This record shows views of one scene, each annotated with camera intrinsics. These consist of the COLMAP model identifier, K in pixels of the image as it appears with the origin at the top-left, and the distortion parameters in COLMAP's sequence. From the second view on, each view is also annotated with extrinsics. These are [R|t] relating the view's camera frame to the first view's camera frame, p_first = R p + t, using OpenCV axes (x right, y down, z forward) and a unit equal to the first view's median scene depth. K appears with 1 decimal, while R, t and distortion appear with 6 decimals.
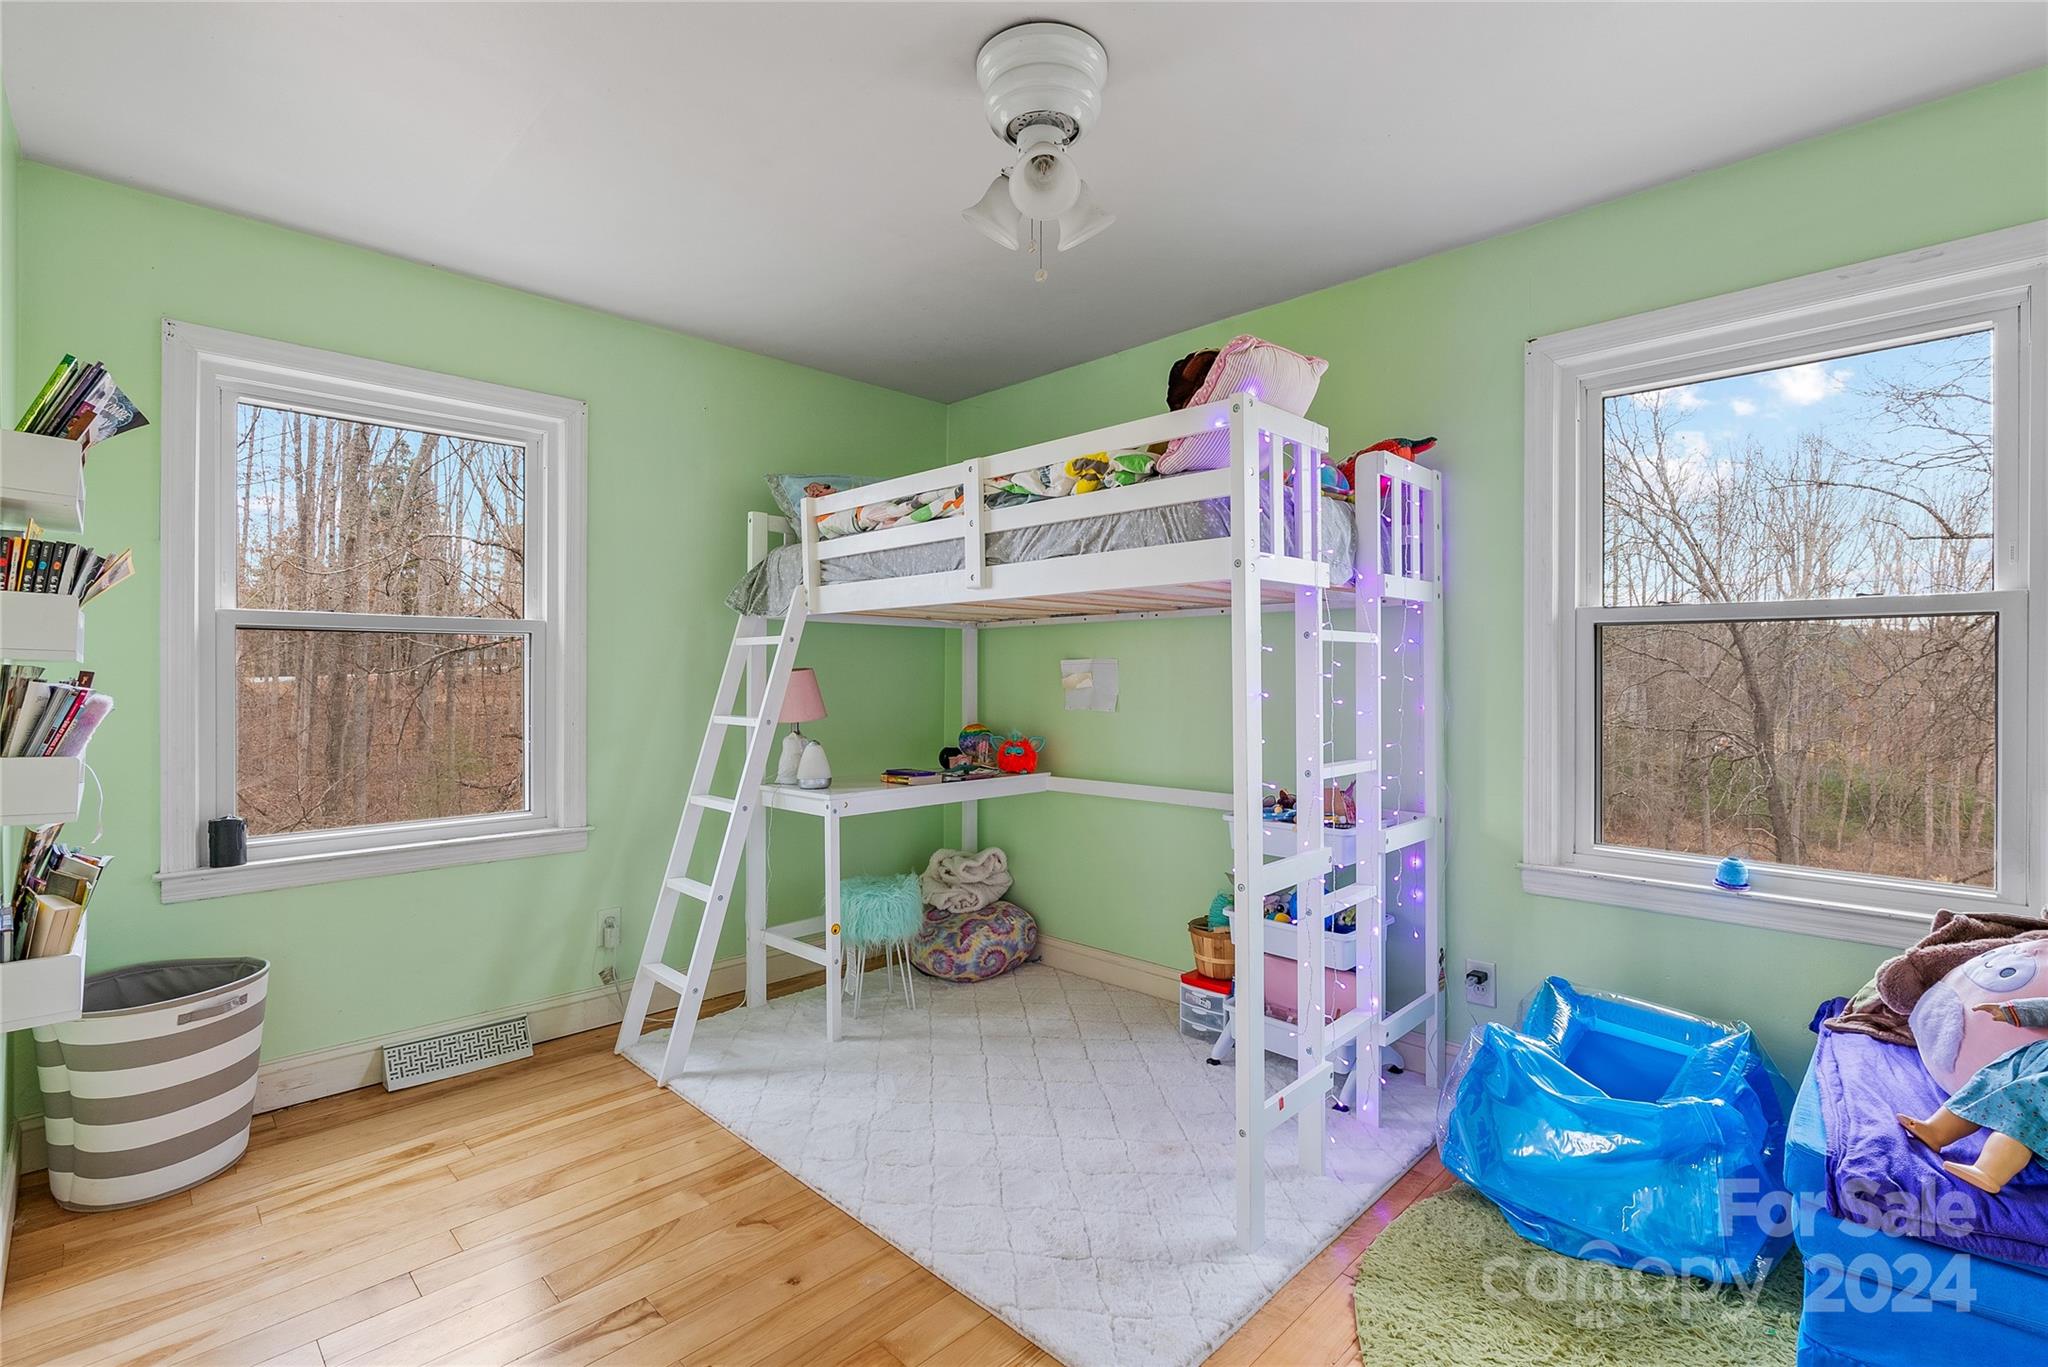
lens RADIAL K [[942.8, 0, 1012.3], [0, 942.8, 671.9], [0, 0, 1]] dist [-0.013112, 0.005763]
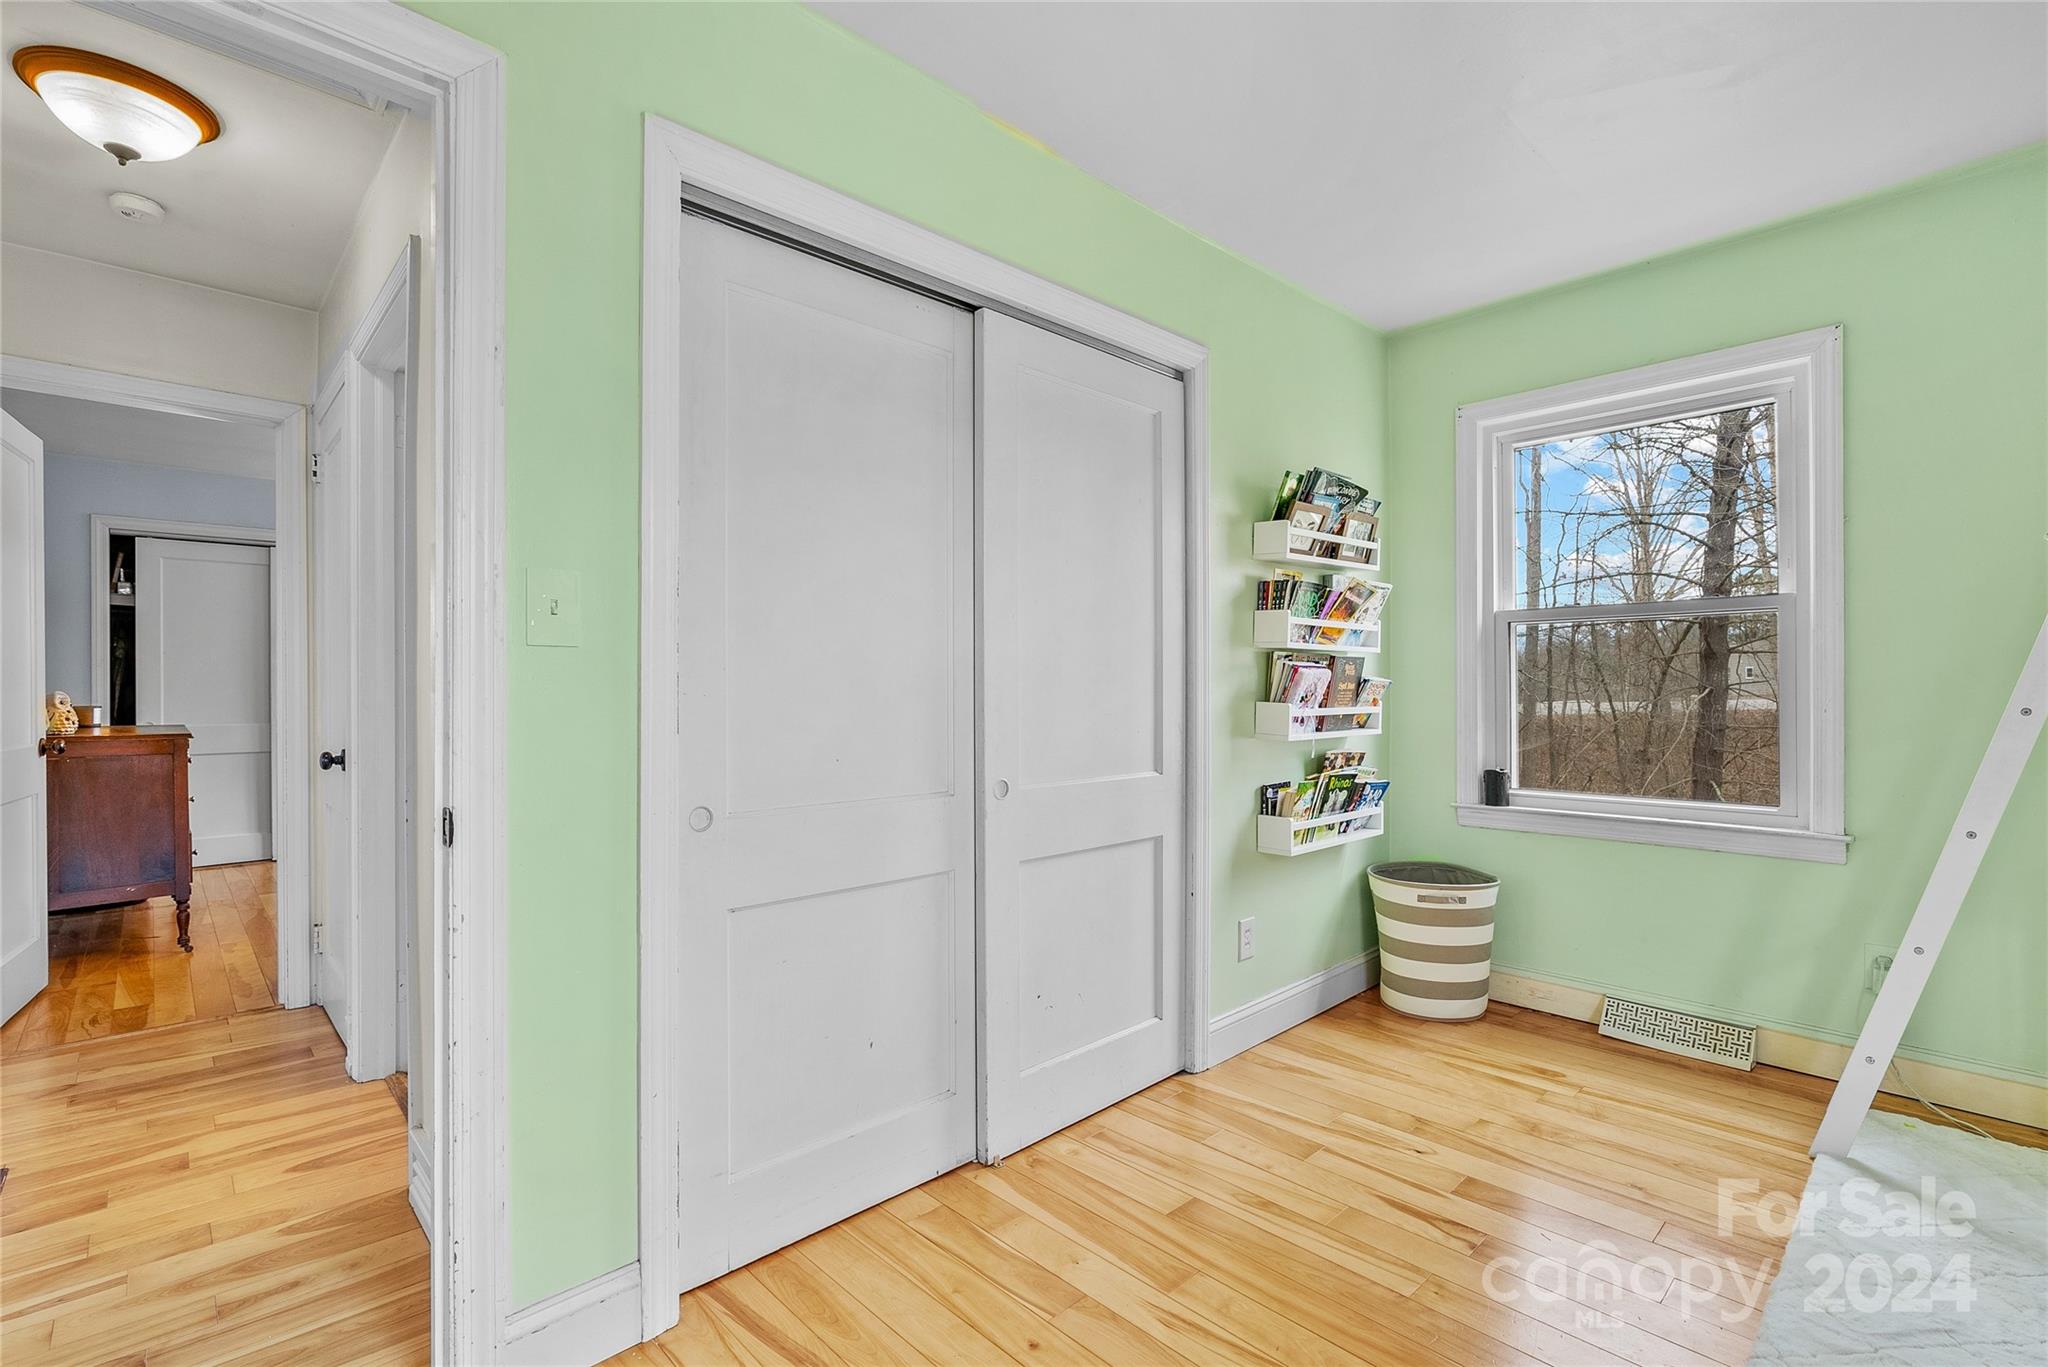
lens RADIAL K [[942.8, 0, 1023.0], [0, 942.8, 691.3], [0, 0, 1]] dist [-0.013112, 0.005763]
pose [[-0.037985, -0.000047, -0.999278, 0.495296], [0.001597, 0.999999, -0.000108, 0.044963], [0.999277, -0.001600, -0.037985, 0.383141]]
